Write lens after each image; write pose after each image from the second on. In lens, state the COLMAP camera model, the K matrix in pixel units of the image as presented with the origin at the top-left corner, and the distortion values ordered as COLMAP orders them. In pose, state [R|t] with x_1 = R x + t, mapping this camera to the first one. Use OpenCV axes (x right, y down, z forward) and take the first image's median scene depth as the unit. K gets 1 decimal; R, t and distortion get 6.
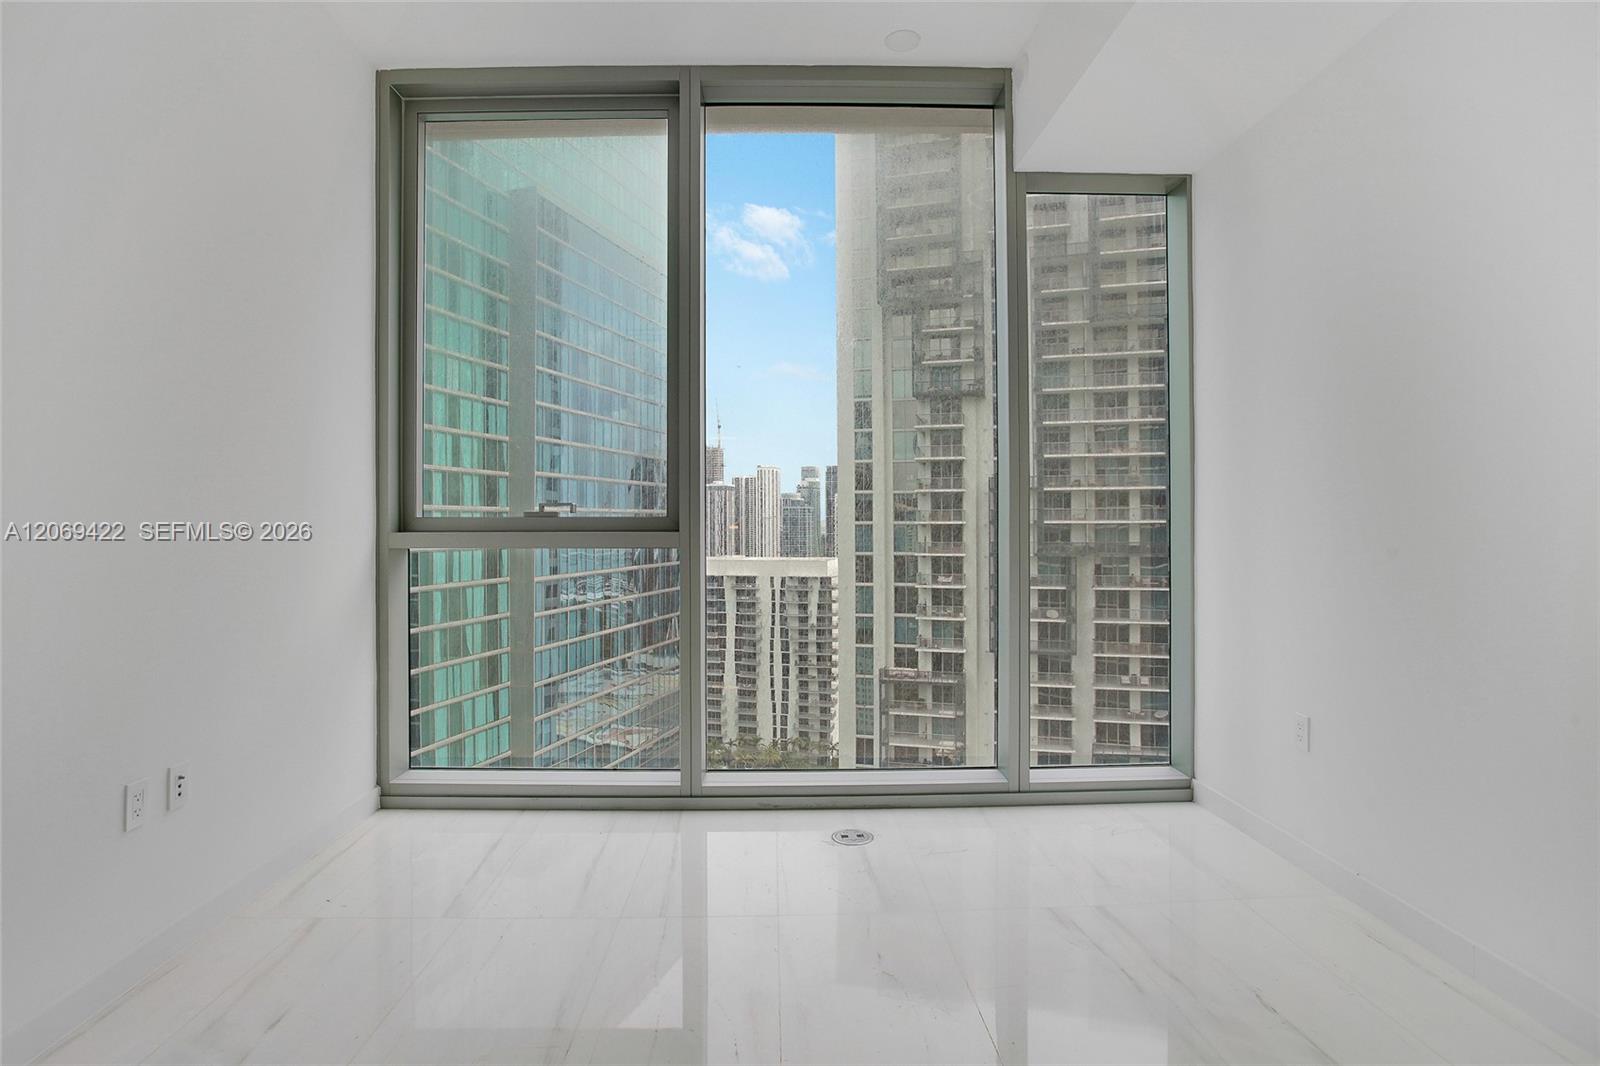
lens RADIAL K [[766.1, 0, 767.4], [0, 766.1, 520.1], [0, 0, 1]] dist [-0.038588, 0.015035]
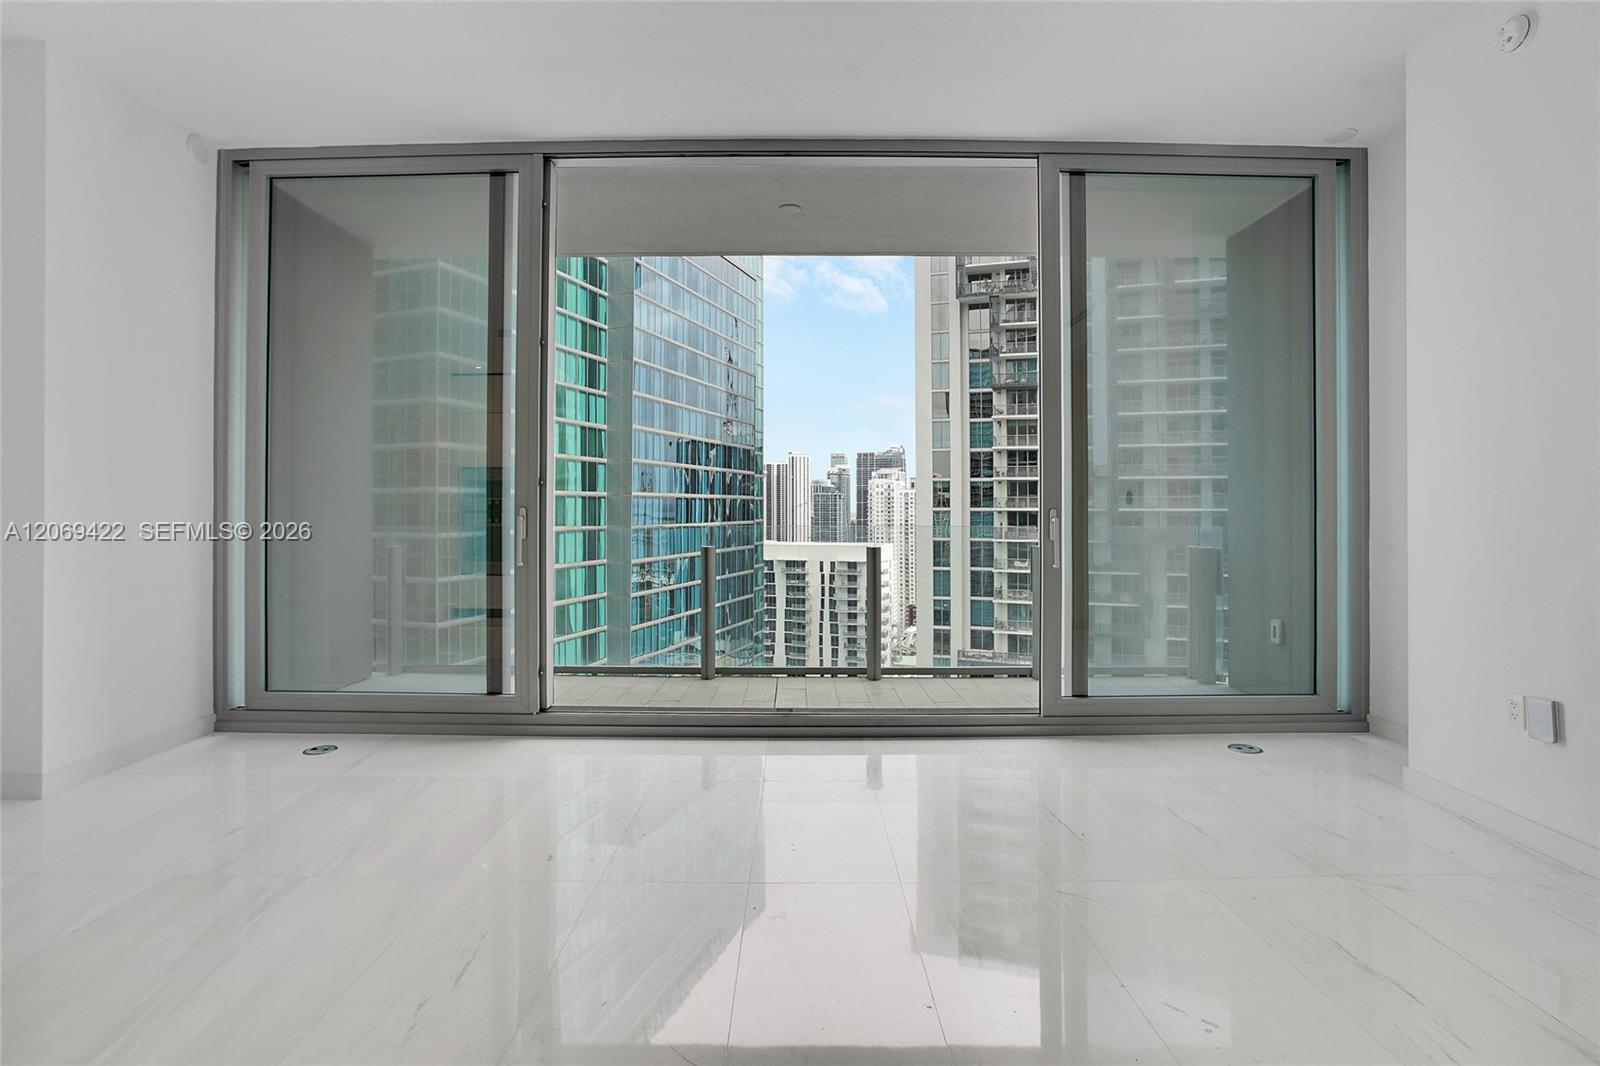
lens RADIAL K [[766.1, 0, 753.5], [0, 766.1, 507.0], [0, 0, 1]] dist [-0.038588, 0.015035]
pose [[0.999691, 0.006354, -0.024044, -0.104549], [-0.006312, 0.999978, 0.001807, 0.000062], [0.024055, -0.001655, 0.999709, -0.043548]]
